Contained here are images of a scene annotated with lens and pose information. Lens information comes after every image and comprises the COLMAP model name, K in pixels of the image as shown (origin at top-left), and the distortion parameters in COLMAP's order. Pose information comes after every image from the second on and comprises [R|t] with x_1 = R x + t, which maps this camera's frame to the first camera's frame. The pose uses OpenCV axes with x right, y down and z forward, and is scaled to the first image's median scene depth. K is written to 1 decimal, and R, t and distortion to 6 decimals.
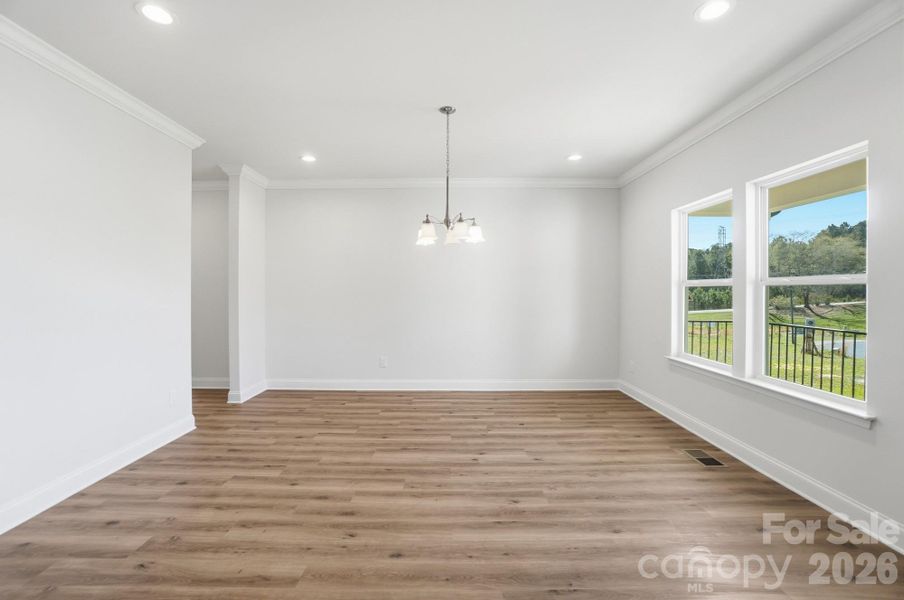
lens RADIAL K [[400.1, 0, 442.3], [0, 400.1, 307.0], [0, 0, 1]] dist [-0.004388, -0.000063]
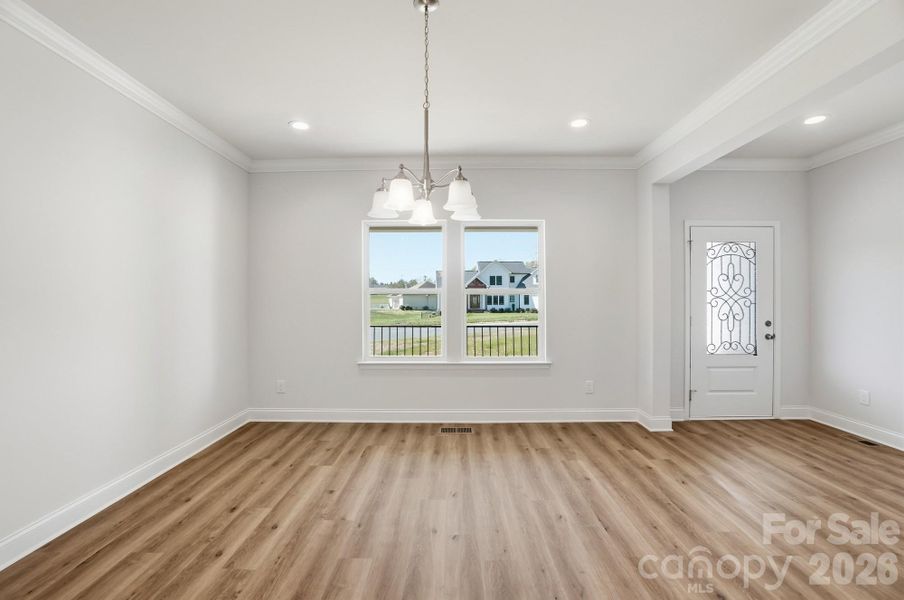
lens RADIAL K [[408.4, 0, 449.9], [0, 408.4, 296.9], [0, 0, 1]] dist [-0.057098, 0.022370]
pose [[-0.007715, 0.013872, 0.999874, -0.578028], [0.038761, 0.999156, -0.013563, -0.024867], [-0.999219, 0.038652, -0.008246, 0.927455]]
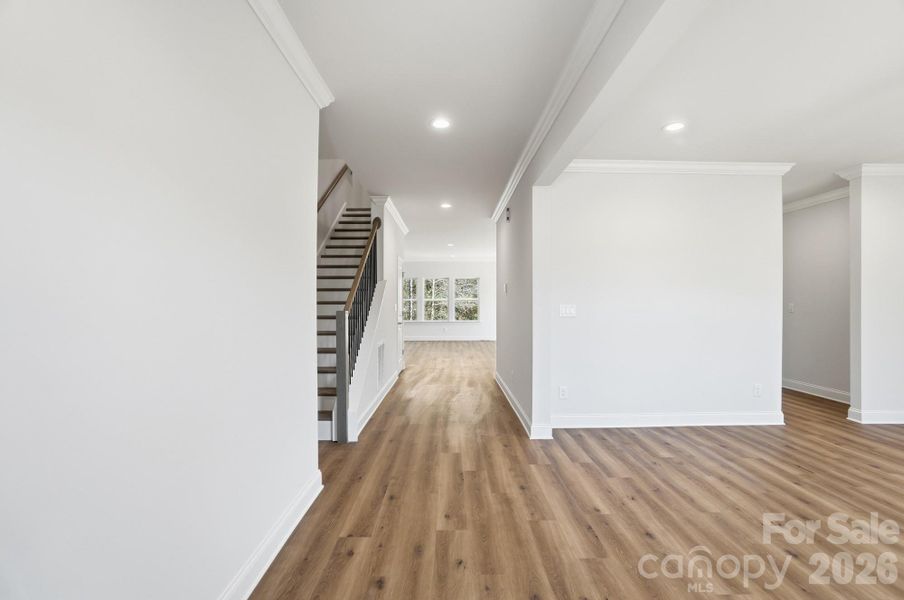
lens RADIAL K [[414.6, 0, 469.7], [0, 414.6, 302.0], [0, 0, 1]] dist [0.014528, -0.000022]
pose [[0.078956, -0.002628, -0.996875, 0.531877], [-0.040057, 0.999181, -0.005807, 0.008273], [0.996073, 0.040391, 0.078786, 0.034758]]
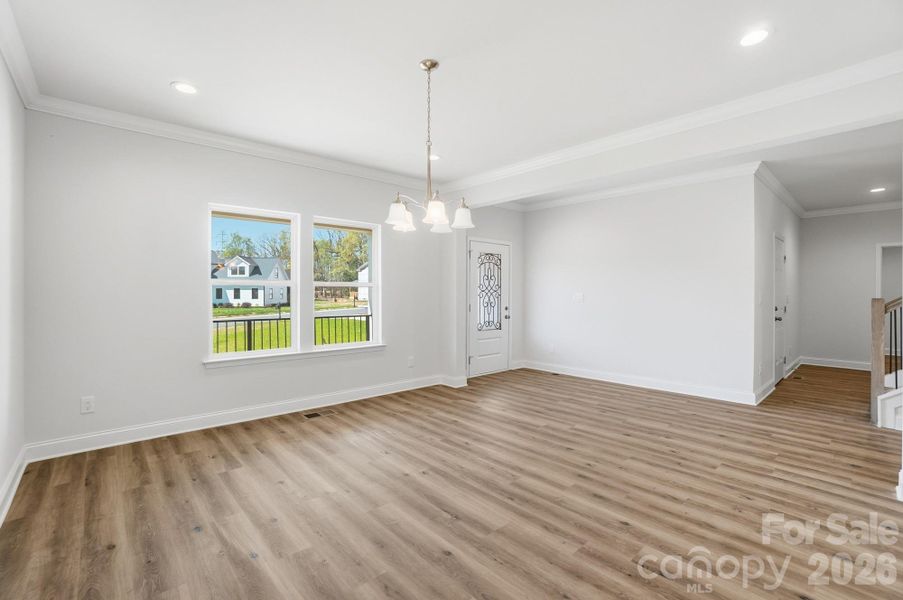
lens RADIAL K [[408.0, 0, 449.4], [0, 408.0, 296.9], [0, 0, 1]] dist [-0.057098, 0.022370]
pose [[-0.684008, -0.000891, 0.729474, -0.584303], [0.030389, 0.999096, 0.029715, -0.041464], [-0.728842, 0.042494, -0.683362, 1.459788]]
